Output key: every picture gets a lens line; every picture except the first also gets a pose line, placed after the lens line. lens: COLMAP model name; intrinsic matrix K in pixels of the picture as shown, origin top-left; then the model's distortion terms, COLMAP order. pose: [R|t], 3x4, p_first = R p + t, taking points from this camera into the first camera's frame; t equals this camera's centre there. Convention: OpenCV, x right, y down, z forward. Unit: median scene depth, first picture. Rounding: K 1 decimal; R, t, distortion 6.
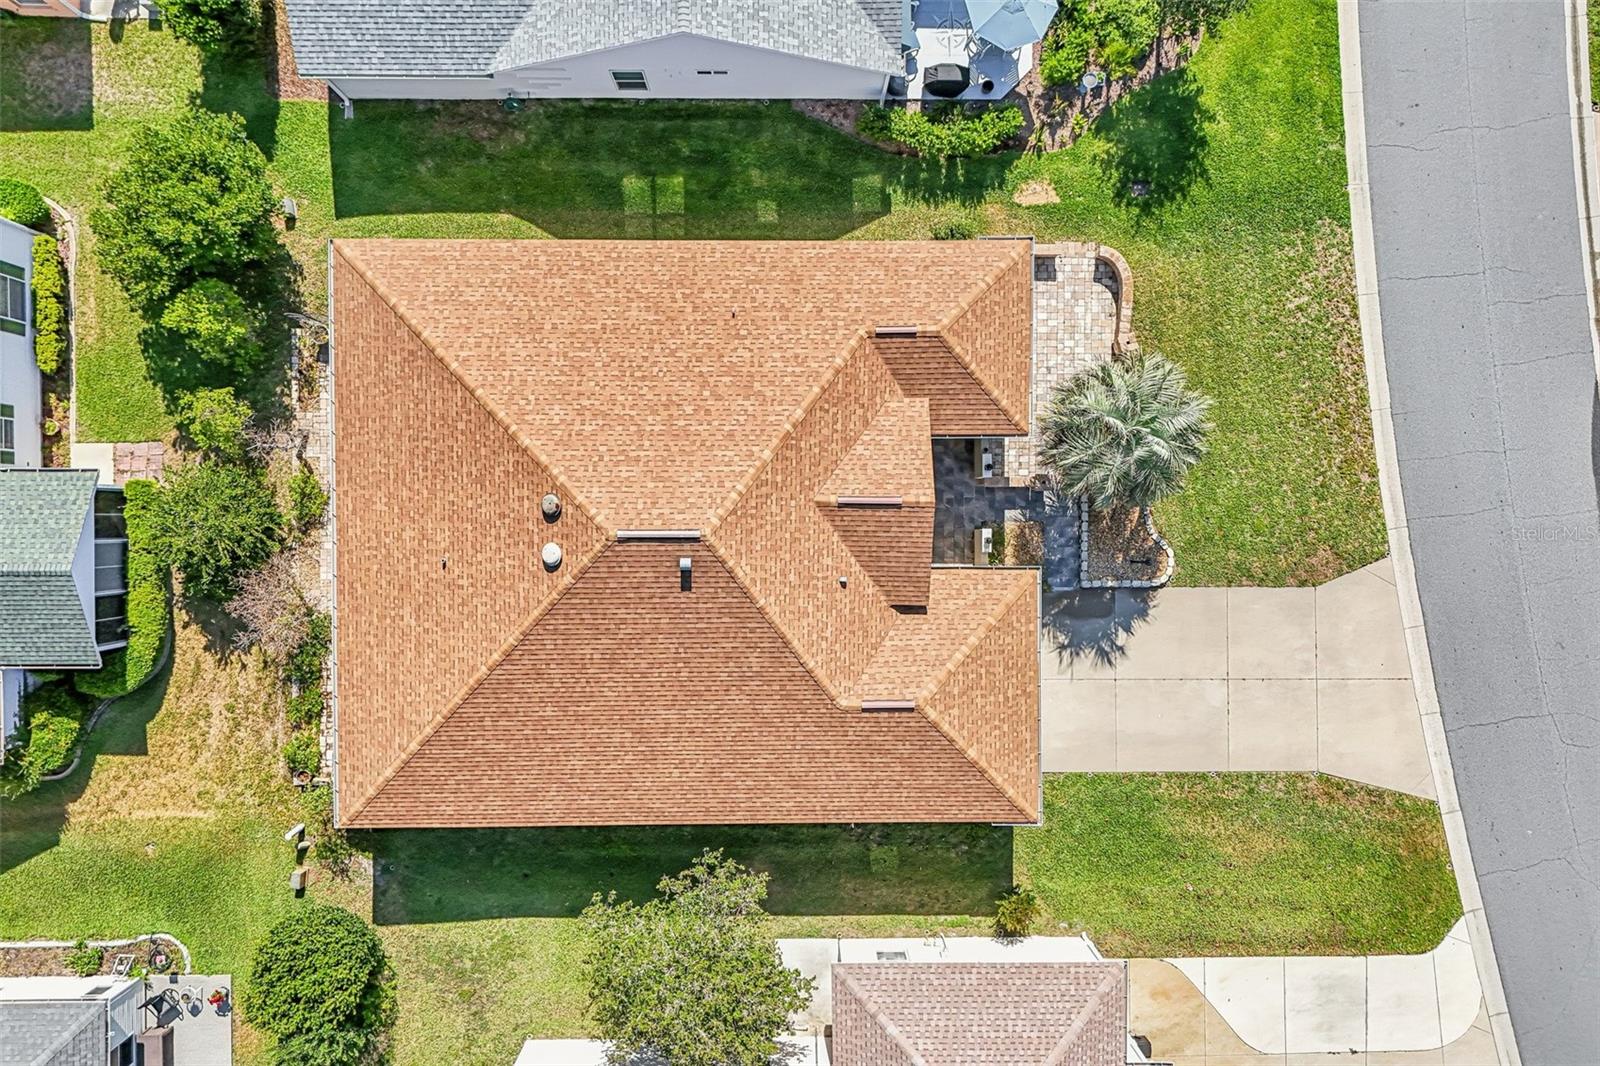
lens RADIAL K [[1175.7, 0, 800.0], [0, 1175.7, 533.0], [0, 0, 1]] dist [0.106930, -0.146844]
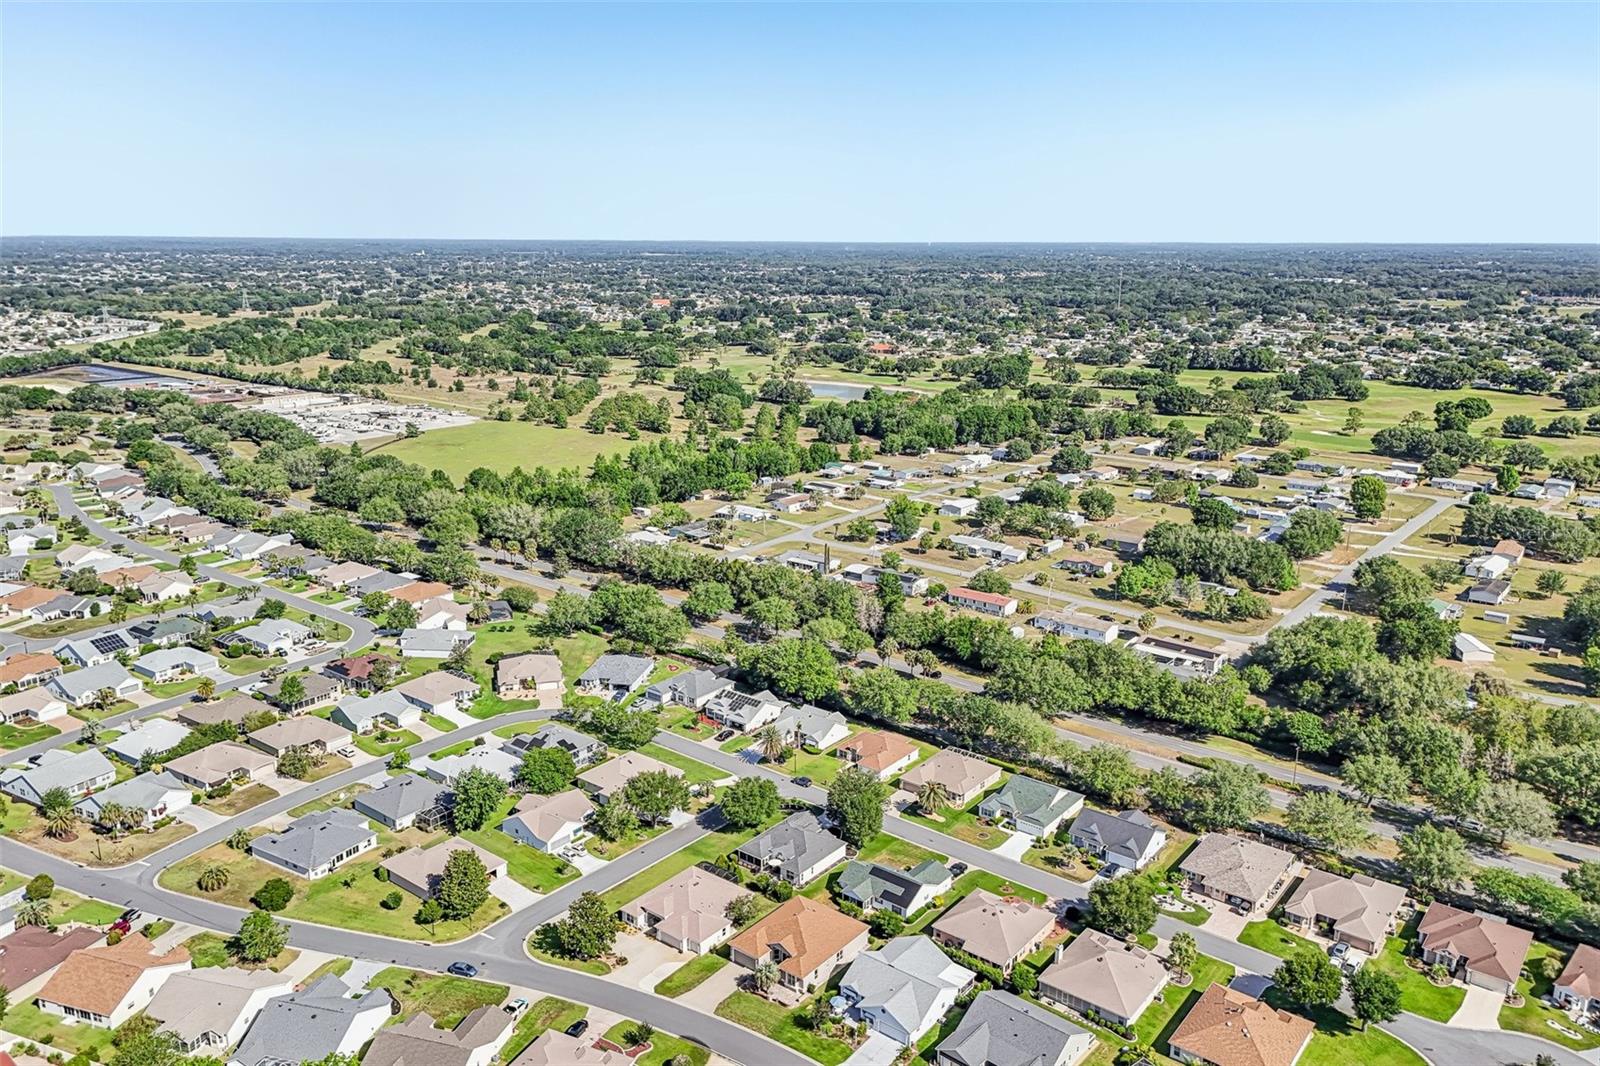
lens RADIAL K [[1171.7, 0, 800.0], [0, 1171.7, 533.0], [0, 0, 1]] dist [0.093429, -0.106360]
pose [[-0.630261, 0.179268, -0.755403, 3.769686], [-0.776042, -0.174324, 0.606111, -3.027544], [-0.023029, 0.968232, 0.248989, -2.305245]]
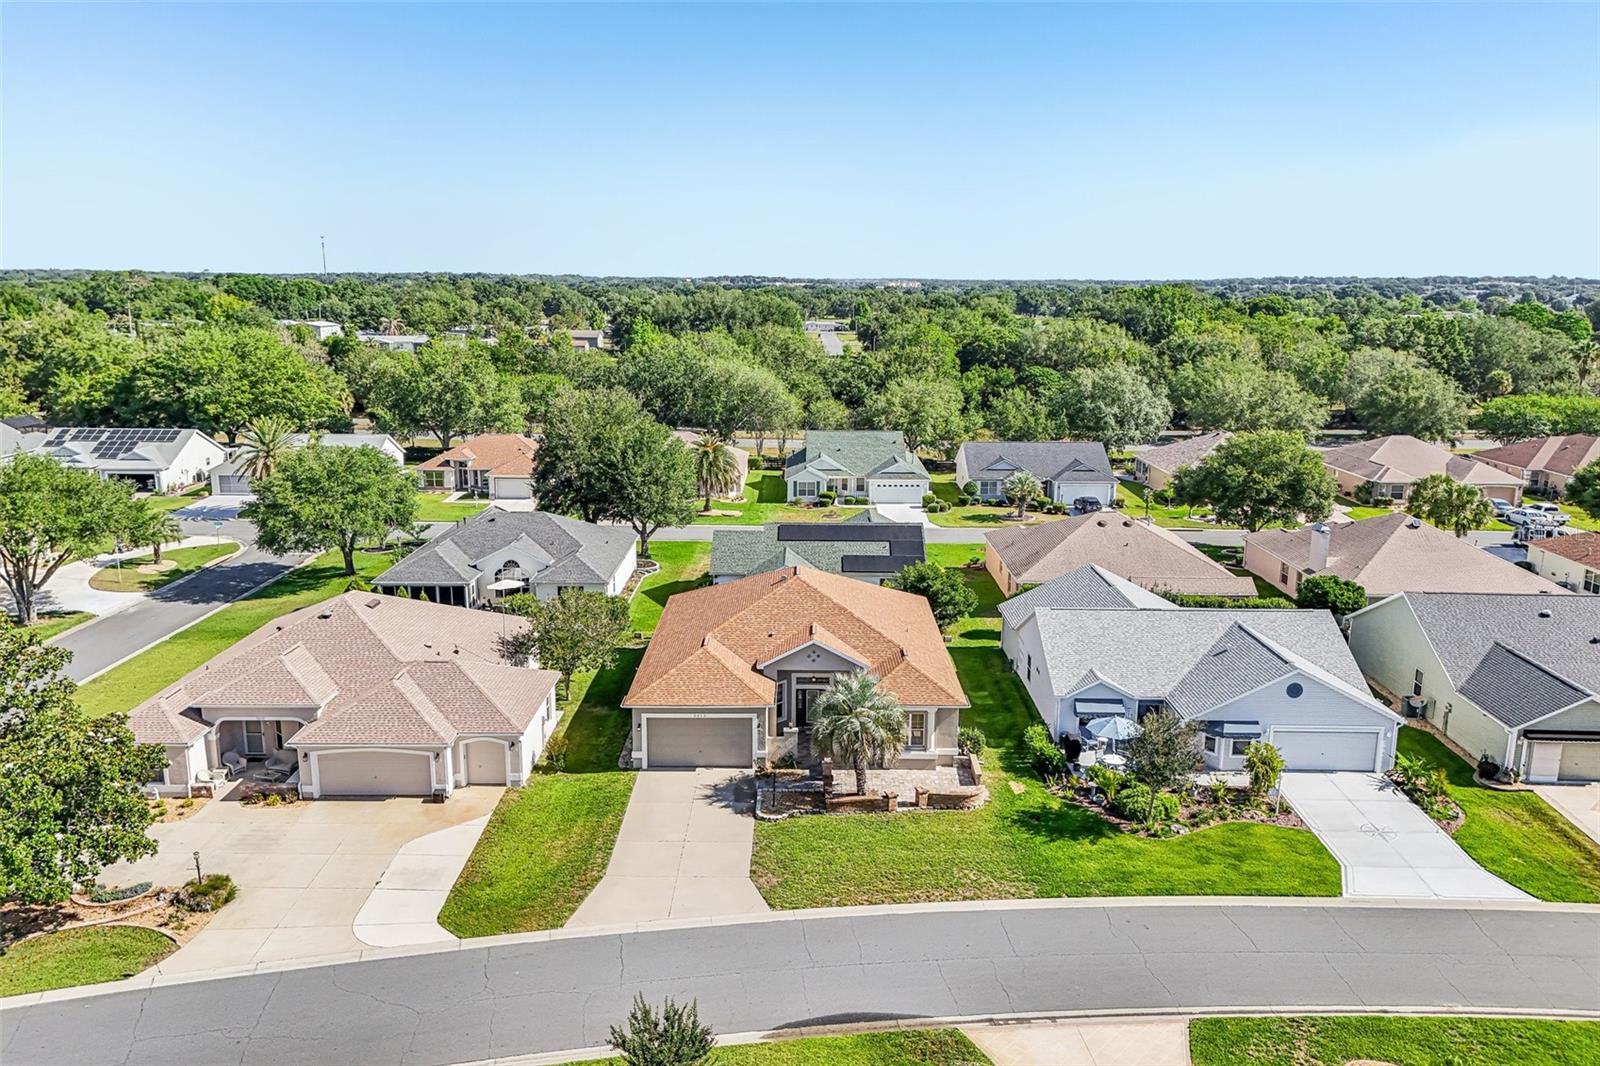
lens RADIAL K [[1175.7, 0, 800.0], [0, 1175.7, 533.0], [0, 0, 1]] dist [0.106930, -0.146844]
pose [[-0.013332, 0.204257, -0.978826, 1.602479], [-0.999635, -0.025712, 0.008250, -0.010227], [-0.023482, 0.978579, 0.204526, 0.376913]]
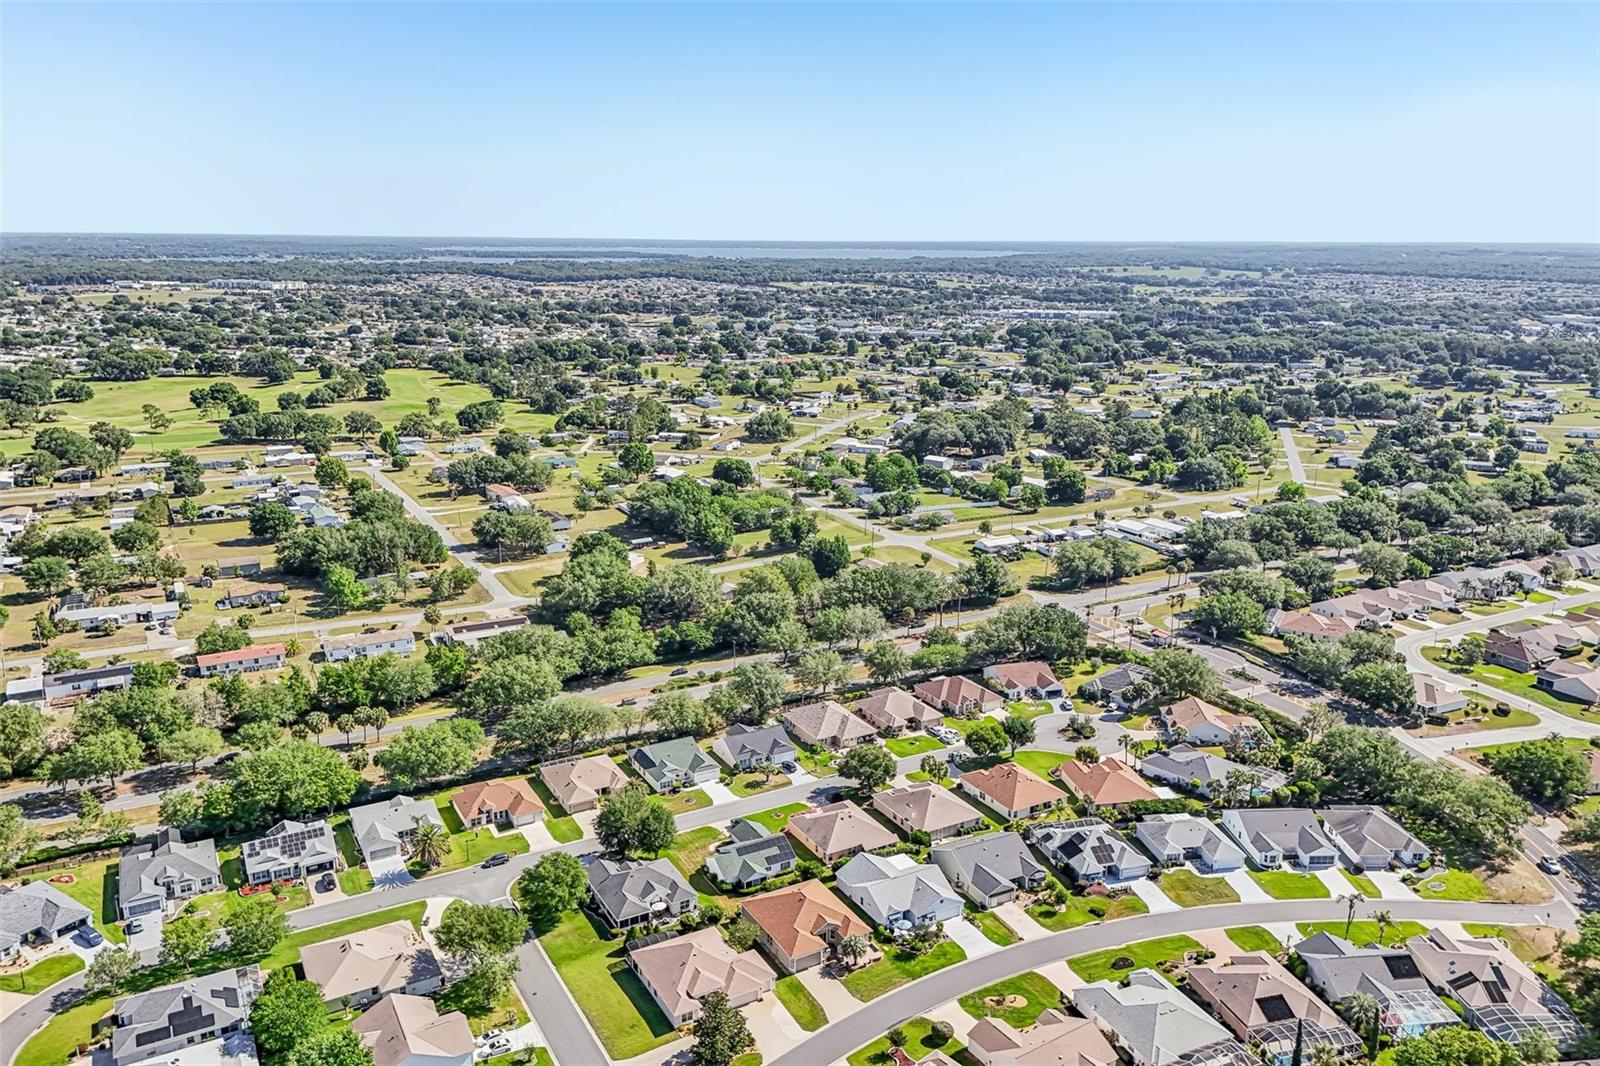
lens RADIAL K [[1171.7, 0, 800.0], [0, 1171.7, 533.0], [0, 0, 1]] dist [0.093429, -0.106360]
pose [[0.482201, 0.211269, -0.850205, 4.356393], [-0.875853, 0.095124, -0.473110, 2.542896], [-0.019079, 0.972788, 0.230909, -2.209647]]
